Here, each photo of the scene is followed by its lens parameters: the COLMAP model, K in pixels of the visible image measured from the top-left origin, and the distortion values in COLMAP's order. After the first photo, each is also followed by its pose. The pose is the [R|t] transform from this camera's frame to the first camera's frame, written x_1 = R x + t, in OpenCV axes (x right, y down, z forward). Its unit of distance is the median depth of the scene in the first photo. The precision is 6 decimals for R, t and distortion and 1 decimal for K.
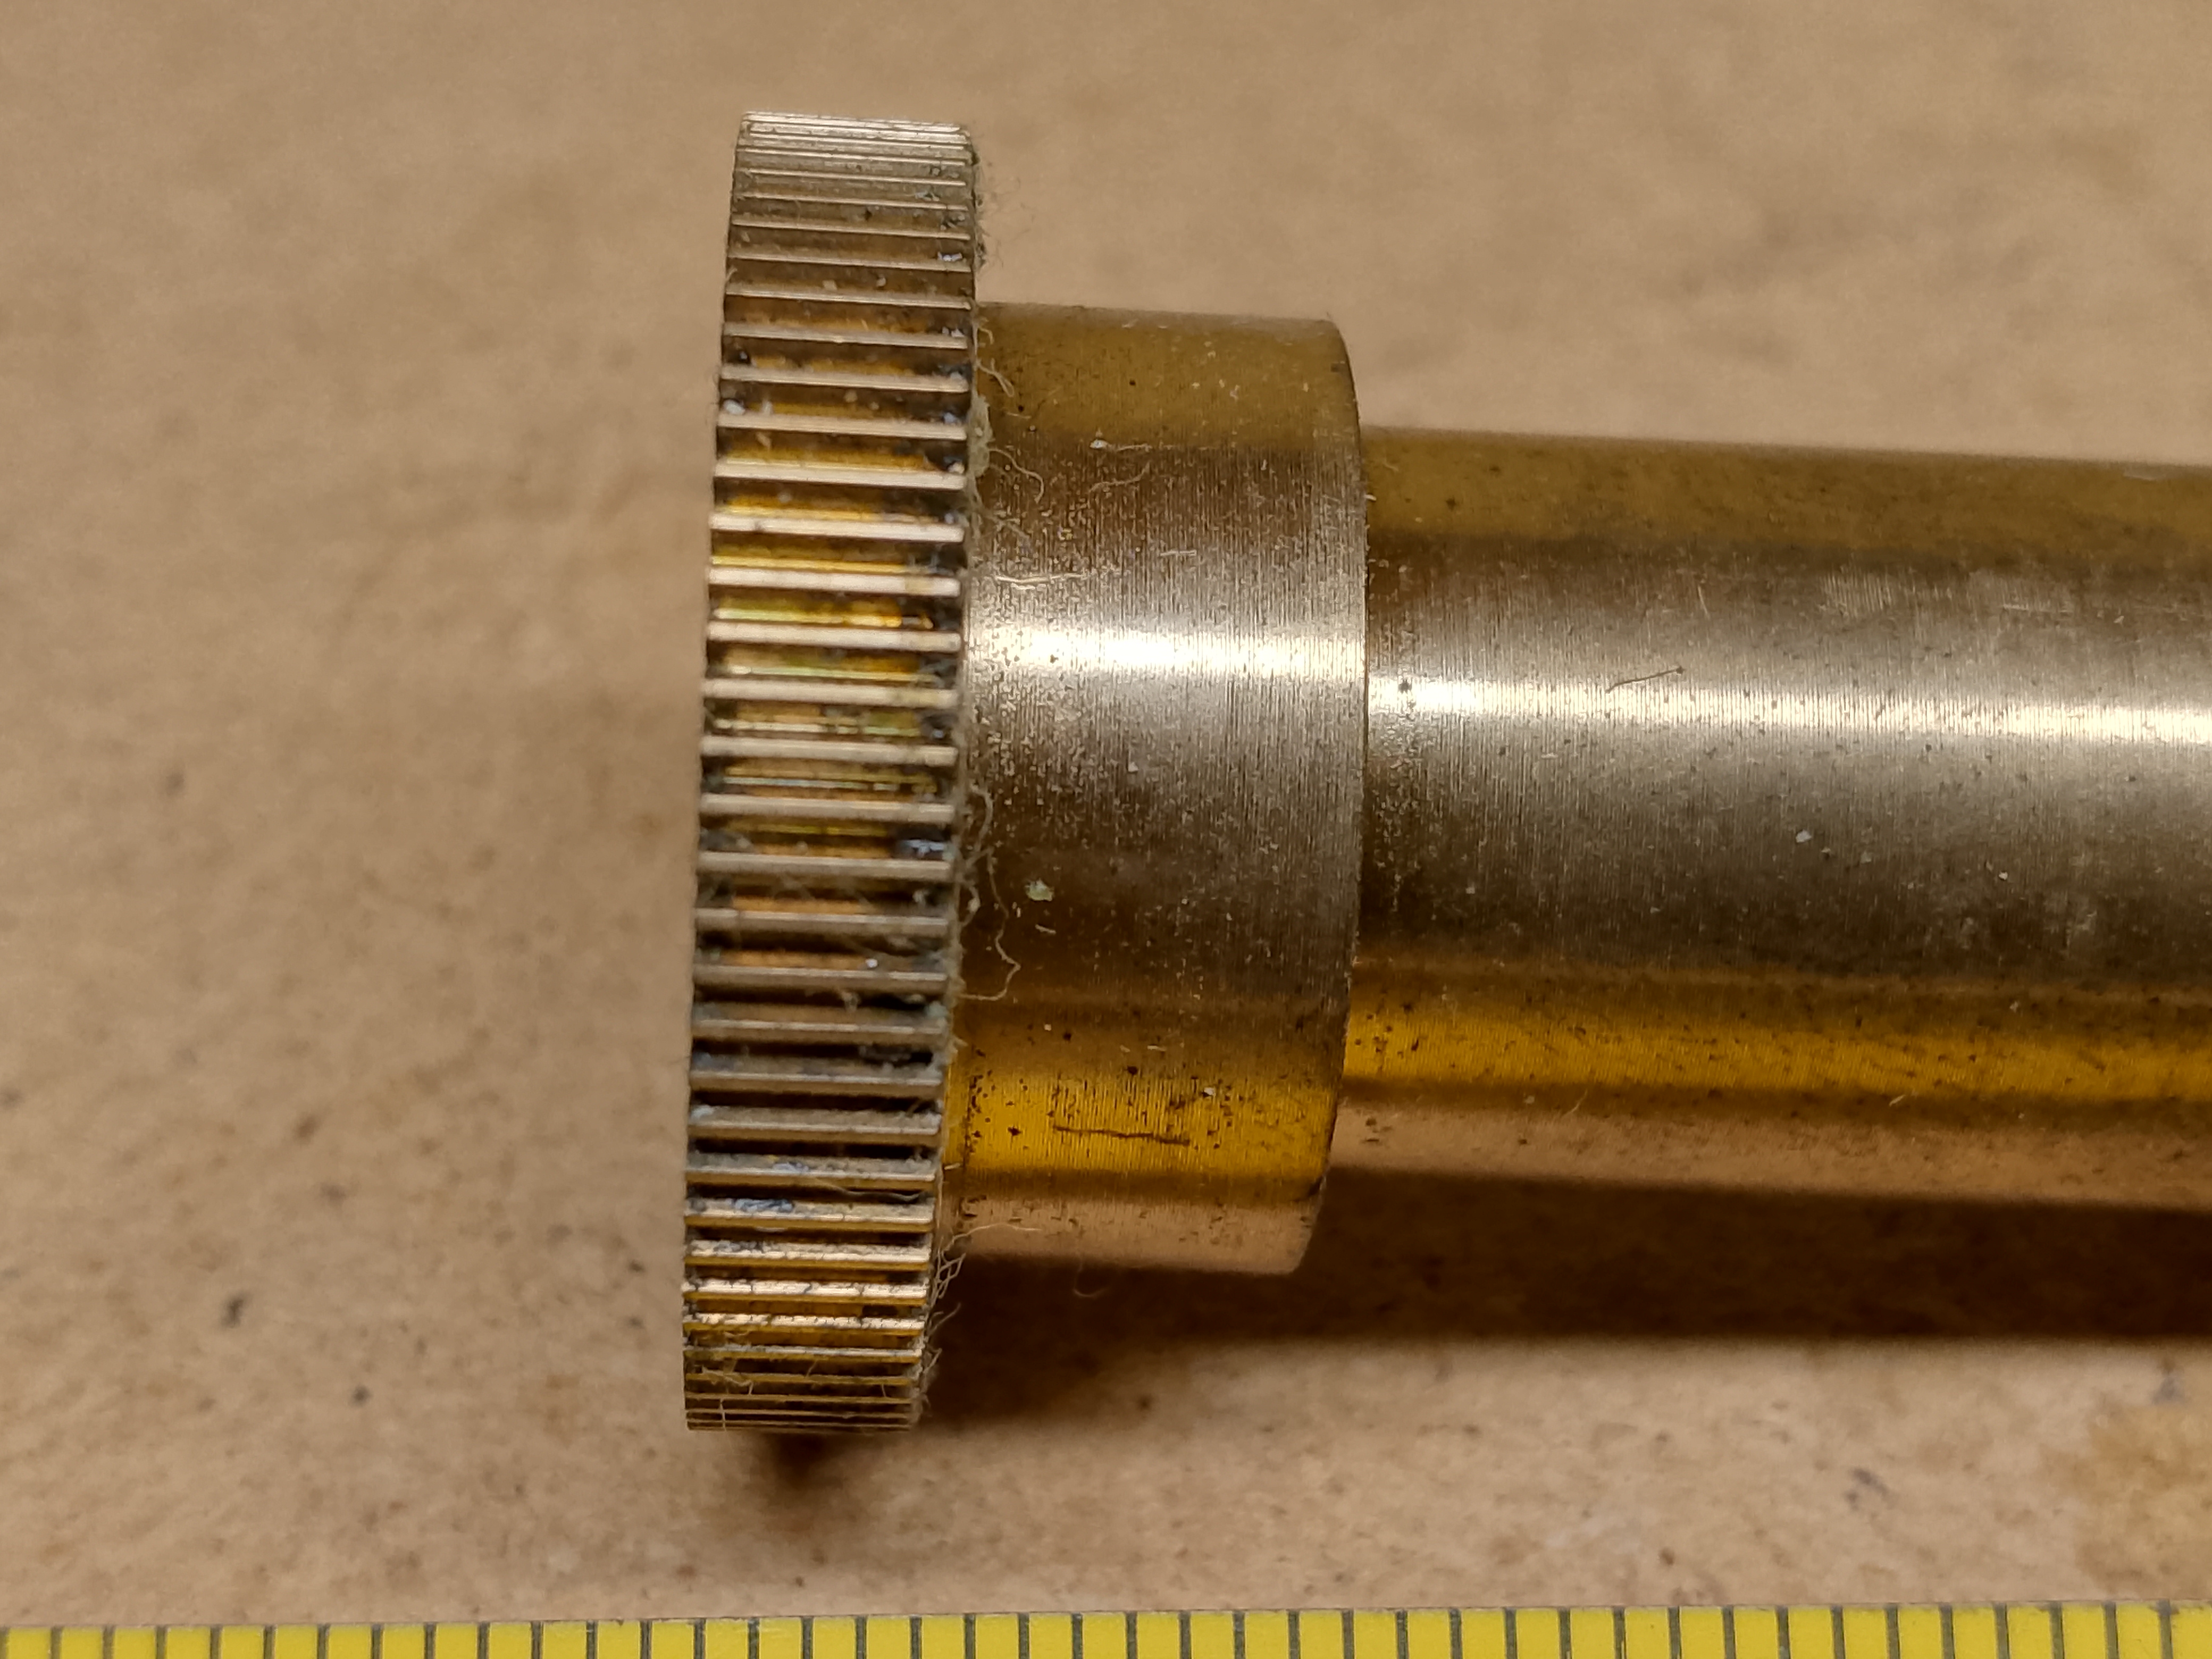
lens RADIAL K [[3739.8, 0, 1106.0], [0, 3739.8, 829.5], [0, 0, 1]] dist [0.352742, -1.933911]
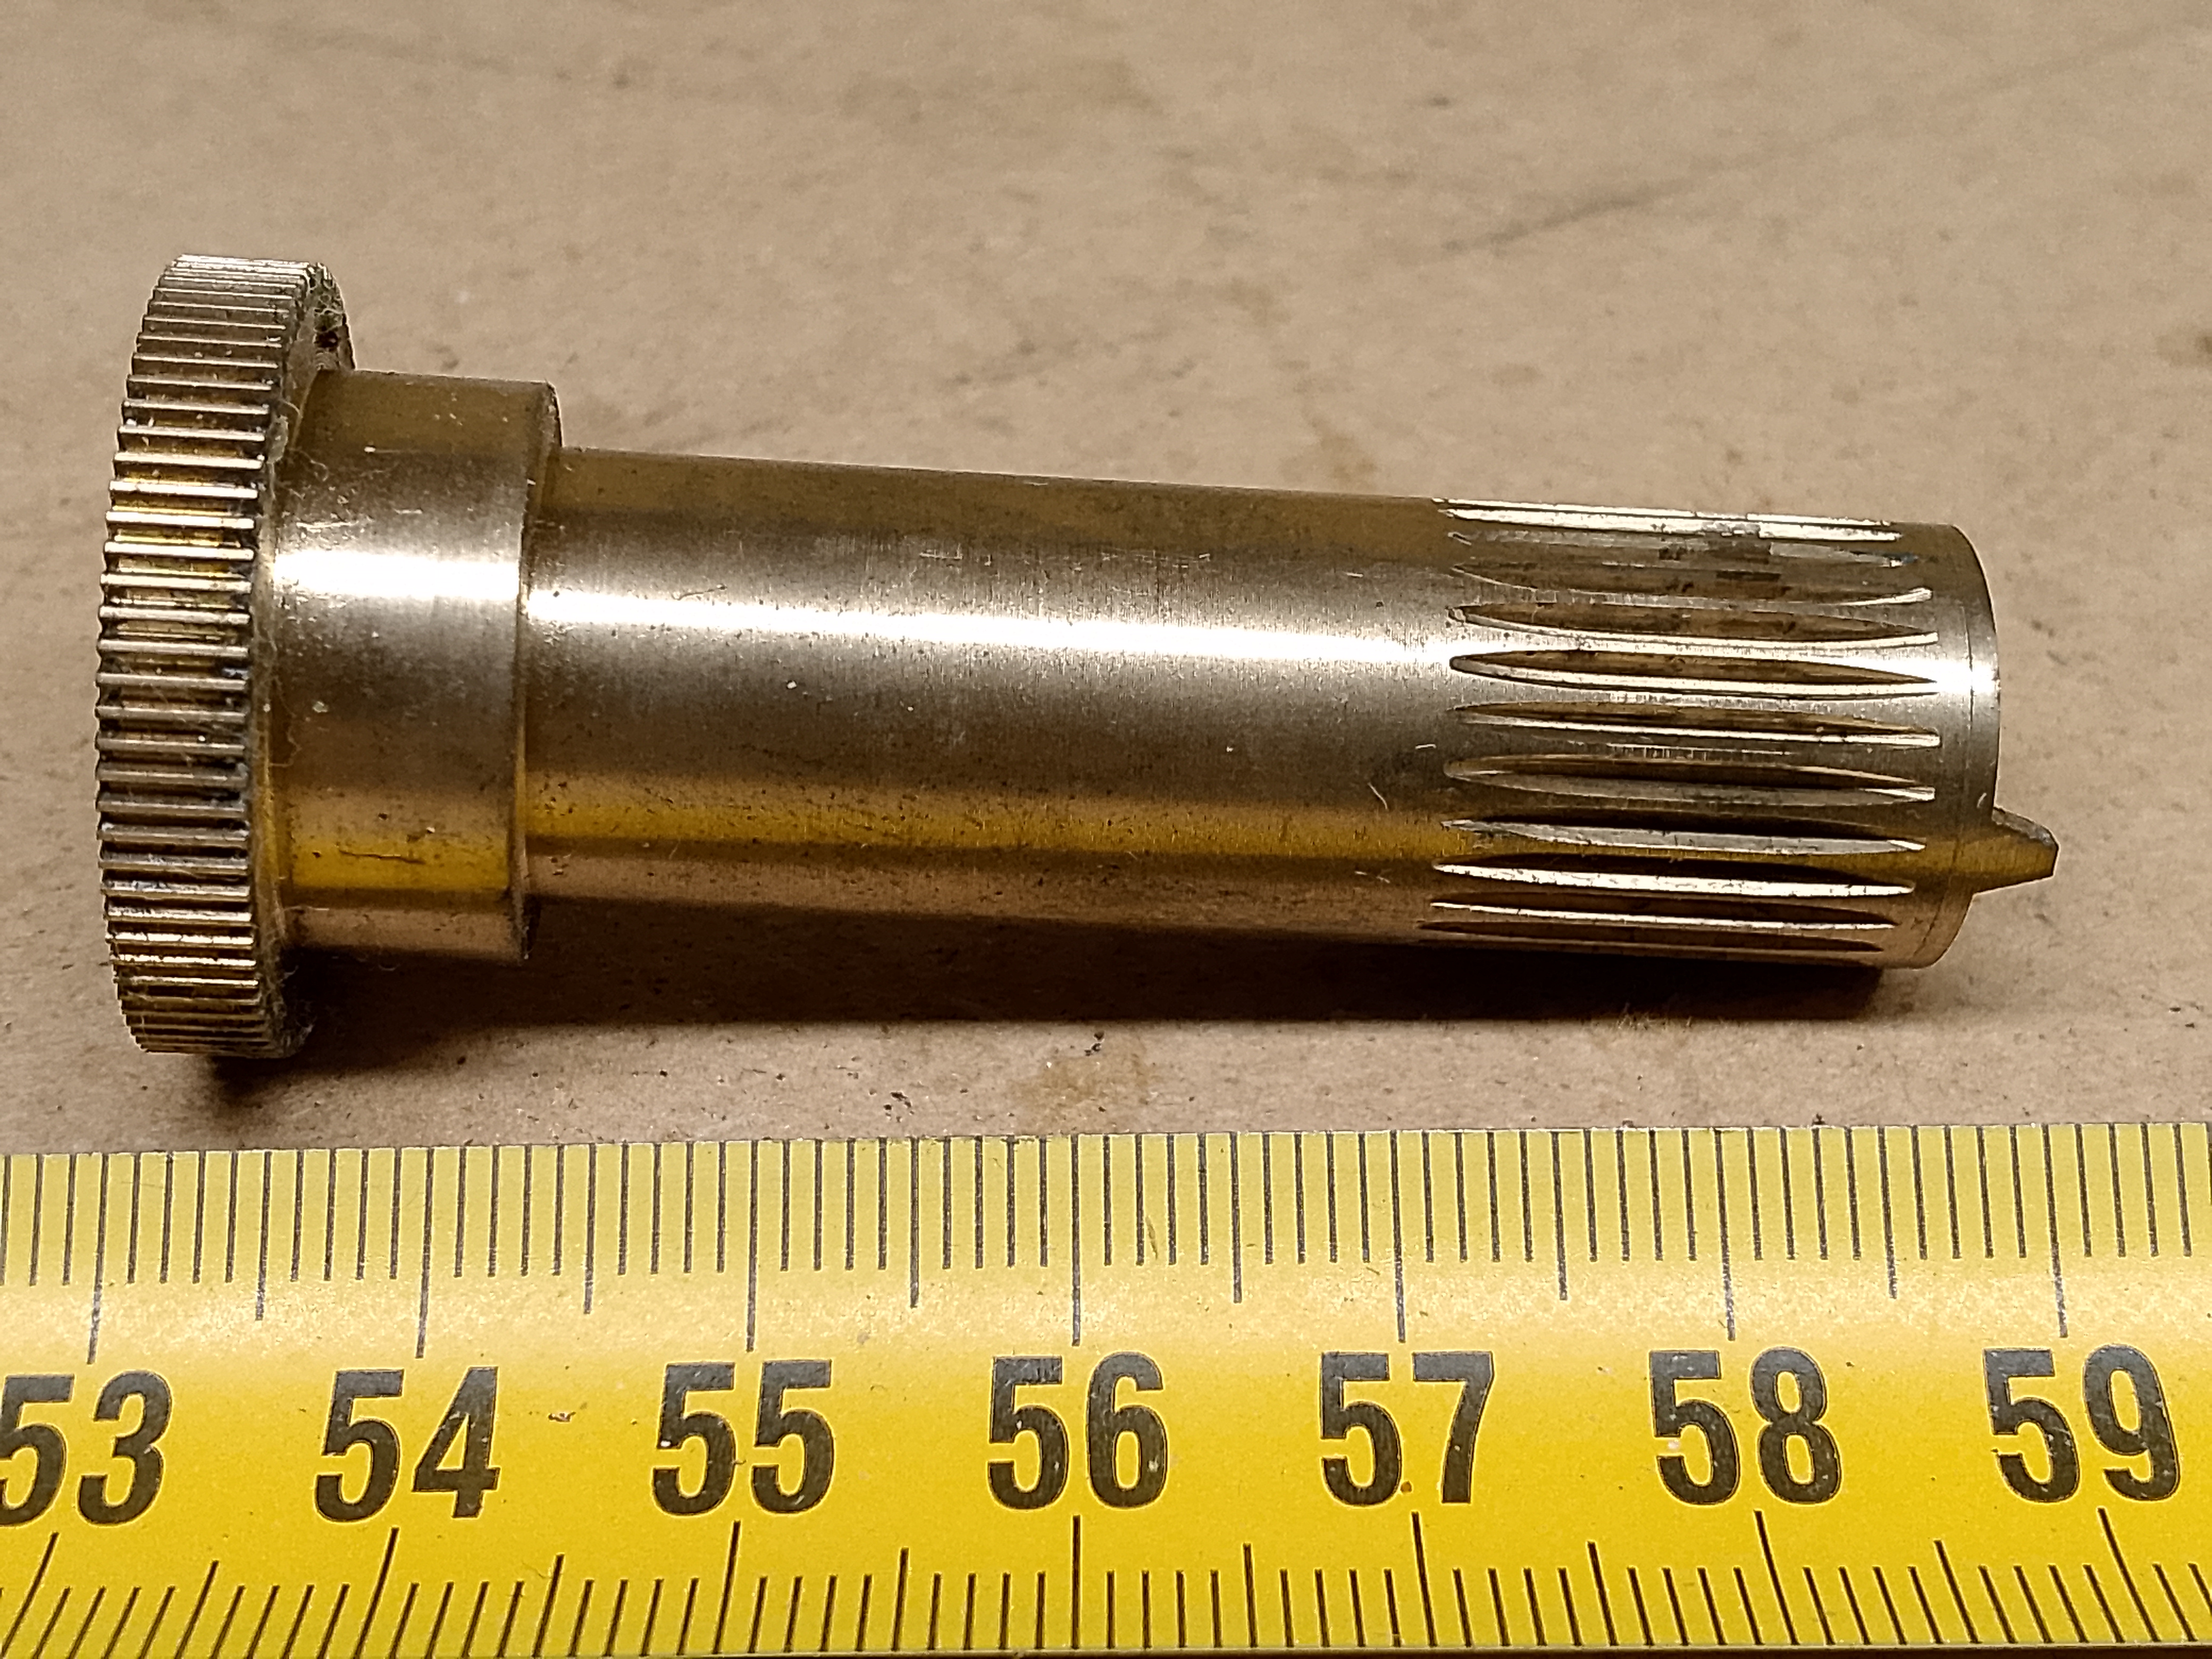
lens RADIAL K [[3626.9, 0, 1106.0], [0, 3626.9, 829.5], [0, 0, 1]] dist [0.362459, -1.850509]
pose [[0.999964, 0.002666, 0.008087, 0.306113], [-0.002390, 0.999424, -0.033854, 0.119877], [-0.008172, 0.033833, 0.999394, -0.633675]]
